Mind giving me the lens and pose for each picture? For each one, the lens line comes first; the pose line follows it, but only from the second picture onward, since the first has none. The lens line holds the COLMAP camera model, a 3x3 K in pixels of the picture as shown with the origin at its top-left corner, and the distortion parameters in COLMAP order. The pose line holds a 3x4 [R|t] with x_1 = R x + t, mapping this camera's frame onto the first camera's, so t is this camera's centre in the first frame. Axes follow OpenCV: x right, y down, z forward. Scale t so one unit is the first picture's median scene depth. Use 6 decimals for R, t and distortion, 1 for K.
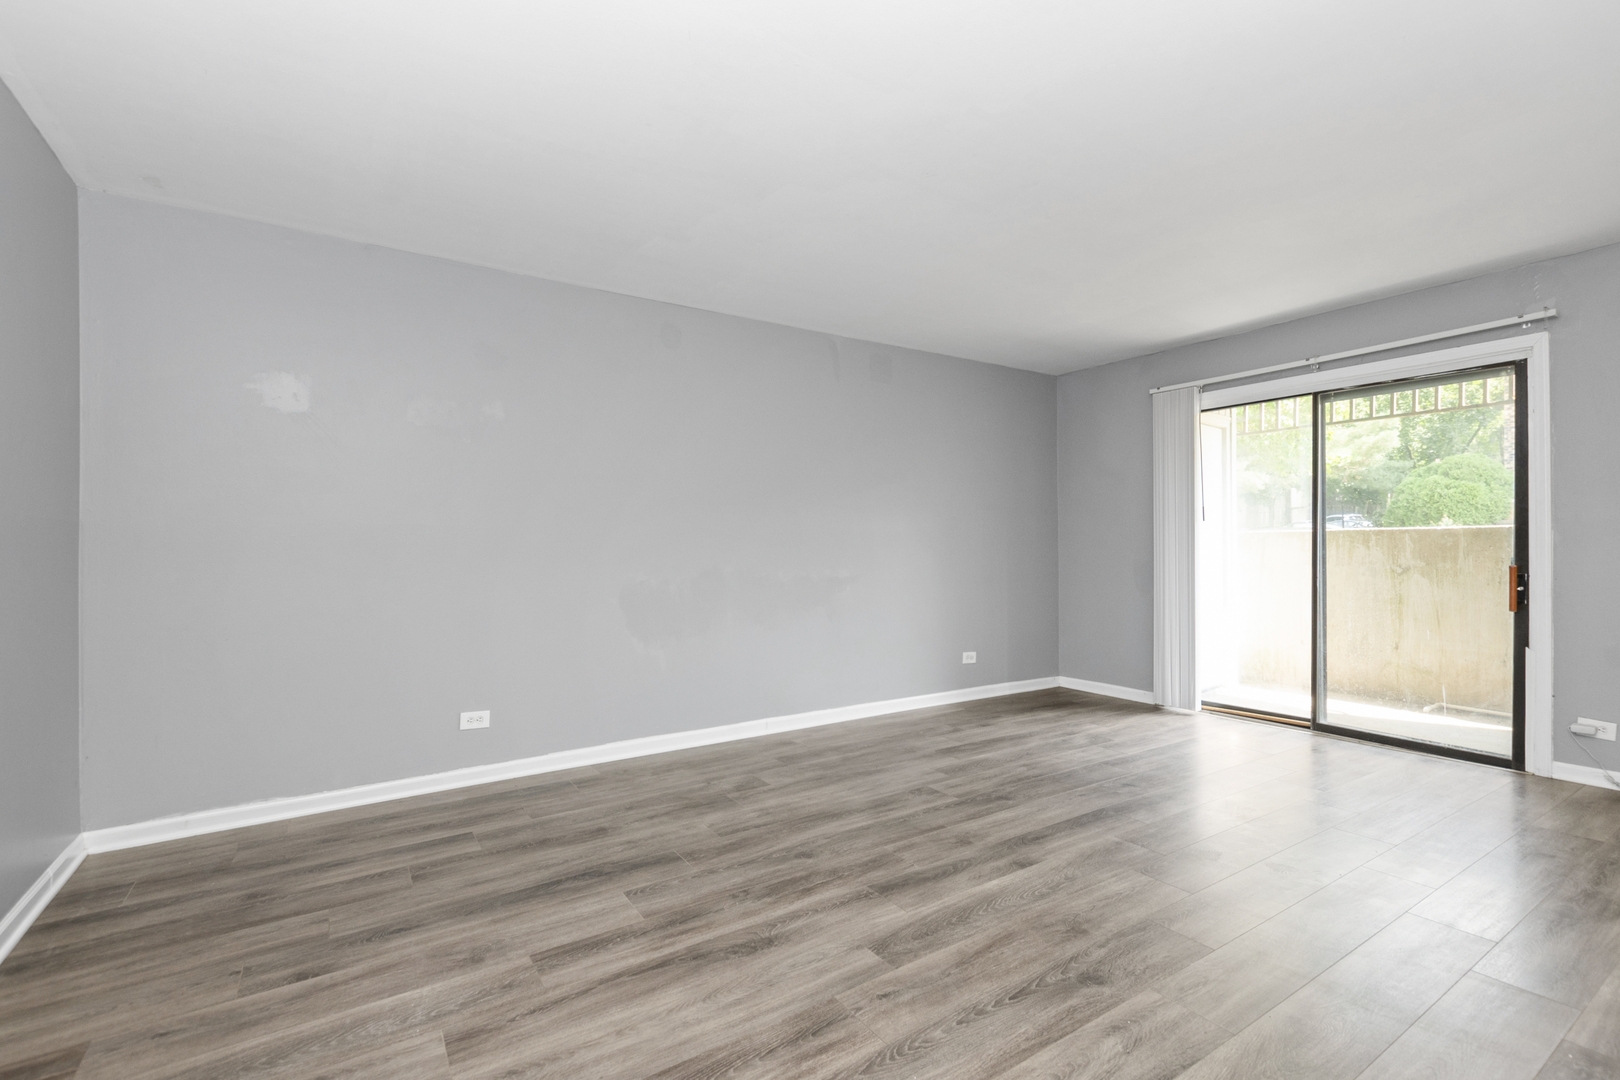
lens RADIAL K [[718.1, 0, 813.3], [0, 718.1, 545.4], [0, 0, 1]] dist [0.003041, -0.000394]
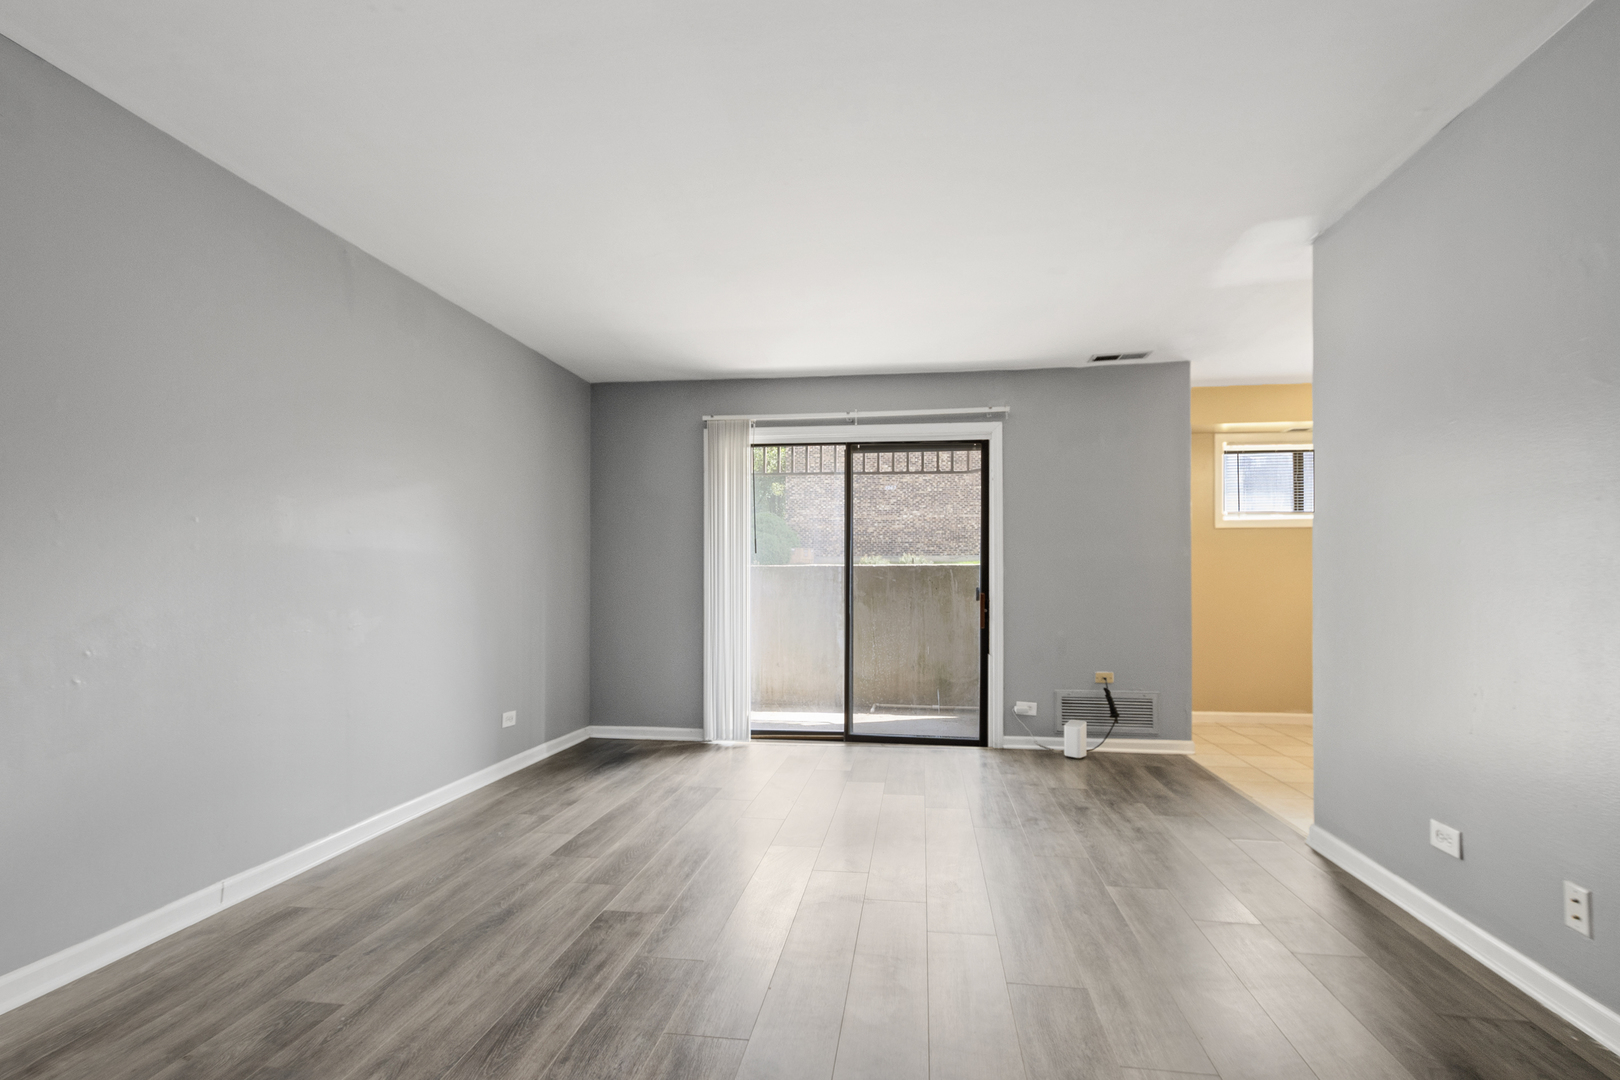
lens RADIAL K [[721.9, 0, 819.2], [0, 721.9, 569.1], [0, 0, 1]] dist [0.000548, -0.000232]
pose [[0.655025, 0.018573, 0.755379, -0.237549], [-0.006305, 0.999797, -0.019115, 0.010961], [-0.755581, 0.007758, 0.655009, 0.359418]]
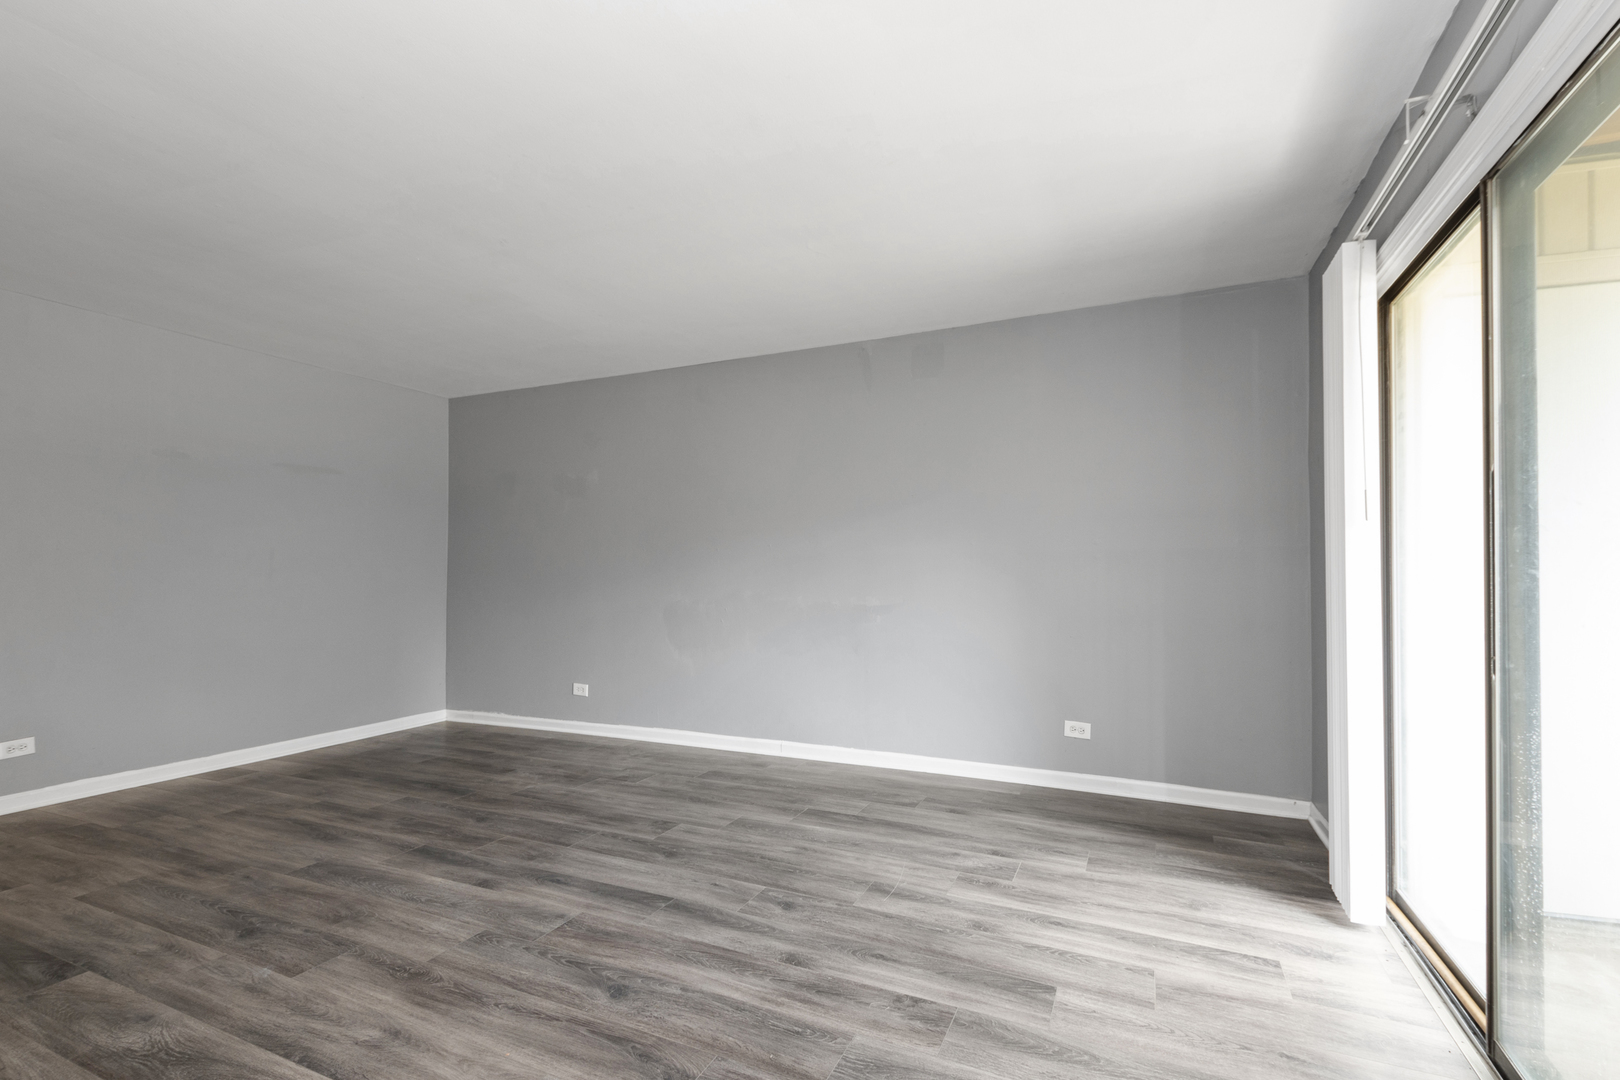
lens RADIAL K [[718.1, 0, 813.3], [0, 718.1, 545.4], [0, 0, 1]] dist [0.003041, -0.000394]
pose [[0.543768, -0.025591, -0.838845, 1.032827], [0.000696, 0.999548, -0.030043, -0.007188], [0.839235, 0.015753, 0.543540, 0.599974]]
